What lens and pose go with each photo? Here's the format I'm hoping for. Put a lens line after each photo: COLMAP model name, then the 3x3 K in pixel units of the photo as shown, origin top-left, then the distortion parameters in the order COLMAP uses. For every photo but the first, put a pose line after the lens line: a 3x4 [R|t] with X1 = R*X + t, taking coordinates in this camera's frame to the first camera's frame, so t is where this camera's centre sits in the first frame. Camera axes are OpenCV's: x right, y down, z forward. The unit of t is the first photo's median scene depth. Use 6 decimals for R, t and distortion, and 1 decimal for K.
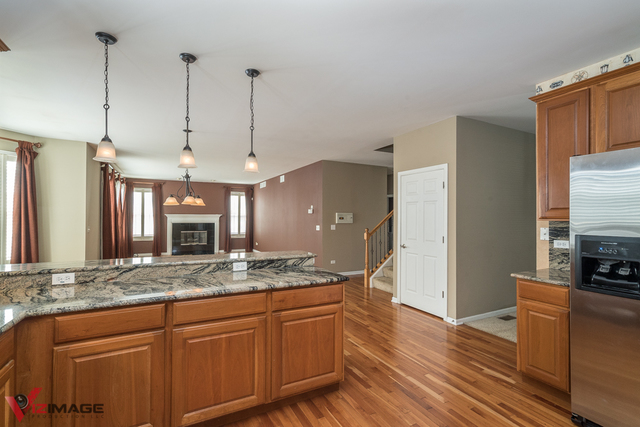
lens RADIAL K [[297.5, 0, 322.9], [0, 297.5, 213.3], [0, 0, 1]] dist [-0.001542, 0.001835]
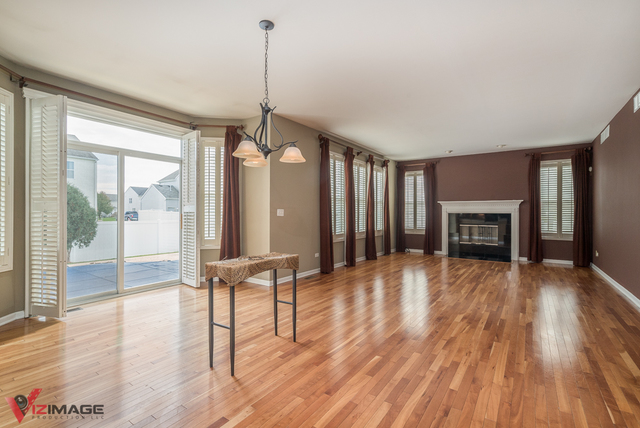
lens RADIAL K [[297.5, 0, 321.0], [0, 297.5, 212.7], [0, 0, 1]] dist [-0.001542, 0.001835]
pose [[0.454454, -0.002921, -0.890765, 0.021262], [0.009819, 0.999950, 0.001730, 0.026631], [0.890716, -0.009533, 0.454460, 0.361402]]
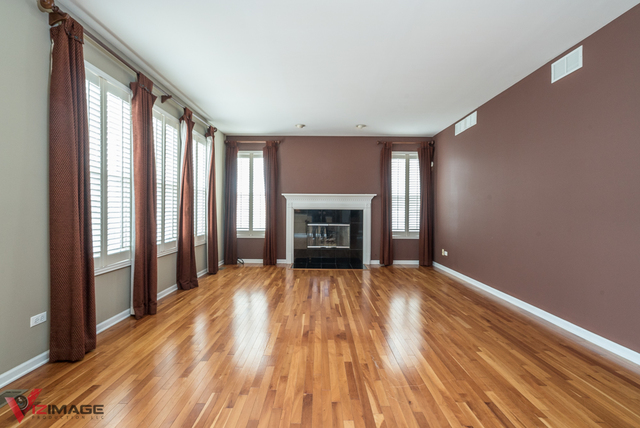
lens RADIAL K [[297.5, 0, 318.7], [0, 297.5, 209.2], [0, 0, 1]] dist [-0.001542, 0.001835]
pose [[0.879111, 0.000777, -0.476617, -0.183394], [0.002544, 0.999977, 0.006323, 0.028625], [0.476611, -0.006771, 0.879088, 0.502840]]
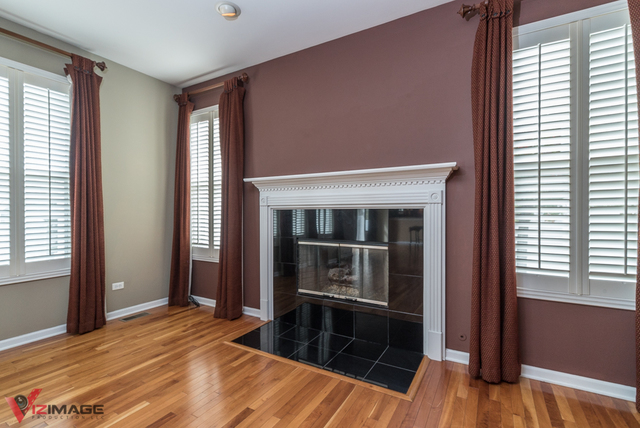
lens RADIAL K [[297.5, 0, 303.2], [0, 297.5, 213.5], [0, 0, 1]] dist [-0.001542, 0.001835]
pose [[0.519260, -0.001415, -0.854615, -0.243223], [0.014884, 0.999862, 0.007388, 0.034420], [0.854486, -0.016556, 0.519210, 0.864217]]
